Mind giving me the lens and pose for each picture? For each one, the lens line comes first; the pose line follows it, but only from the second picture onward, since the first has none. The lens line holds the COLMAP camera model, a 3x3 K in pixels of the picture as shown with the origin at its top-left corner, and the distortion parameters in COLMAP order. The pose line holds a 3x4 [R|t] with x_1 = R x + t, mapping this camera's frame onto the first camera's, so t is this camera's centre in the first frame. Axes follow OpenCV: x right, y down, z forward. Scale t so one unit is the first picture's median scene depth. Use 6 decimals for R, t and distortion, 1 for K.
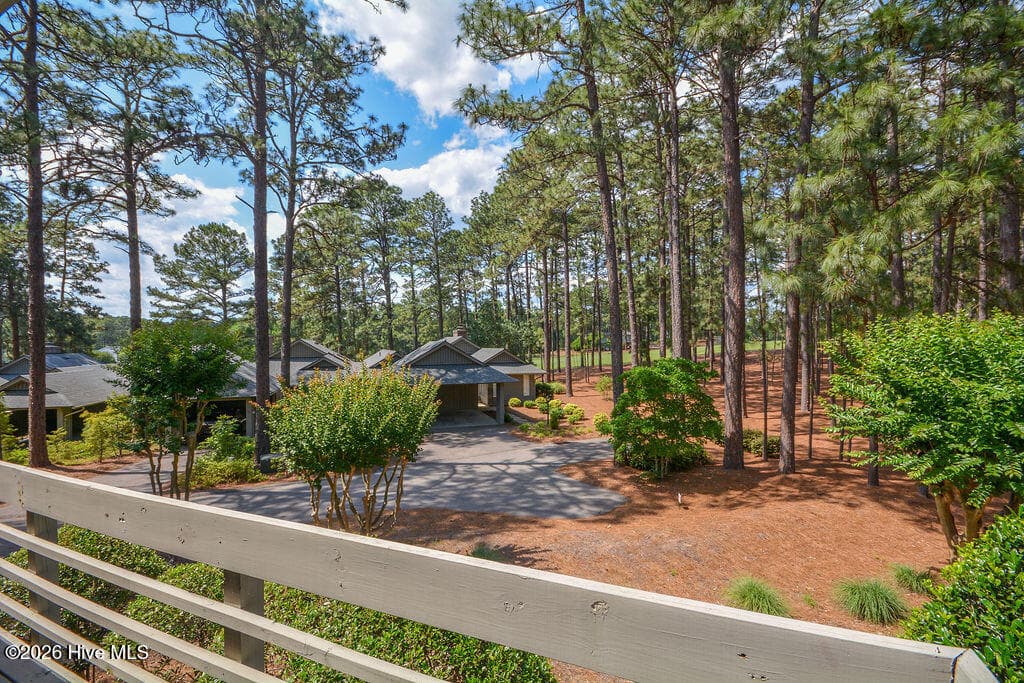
lens RADIAL K [[452.3, 0, 511.7], [0, 452.3, 338.8], [0, 0, 1]] dist [0.005217, -0.007971]
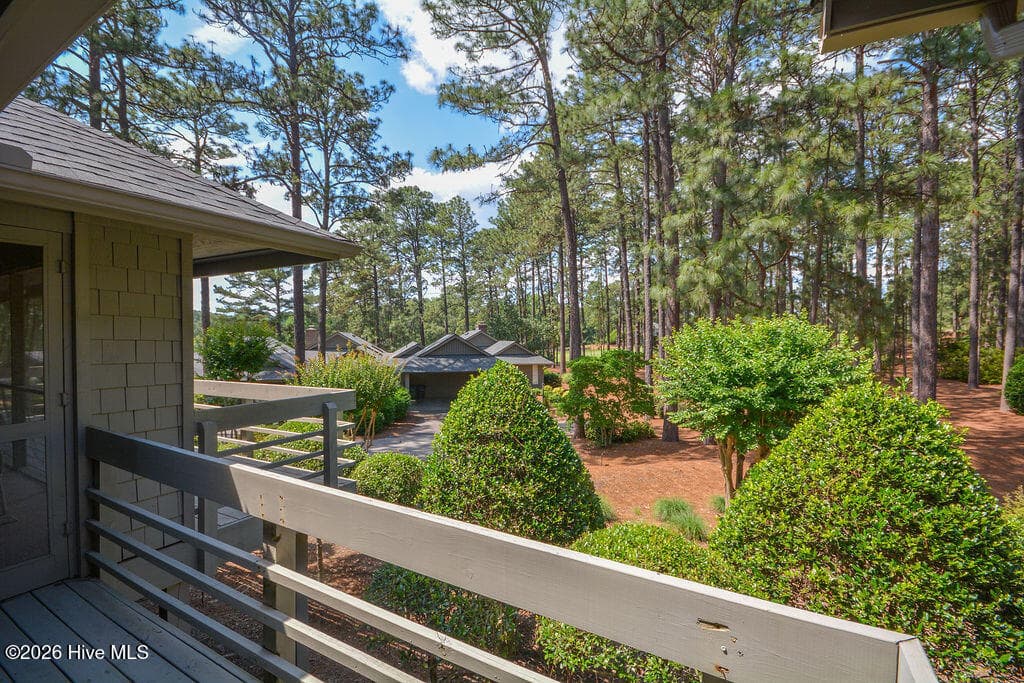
lens RADIAL K [[452.3, 0, 510.3], [0, 452.3, 341.3], [0, 0, 1]] dist [0.005217, -0.007971]
pose [[0.995092, 0.006830, -0.098715, 0.118540], [-0.004946, 0.999801, 0.019320, 0.000038], [0.098827, -0.018737, 0.994928, -0.145577]]
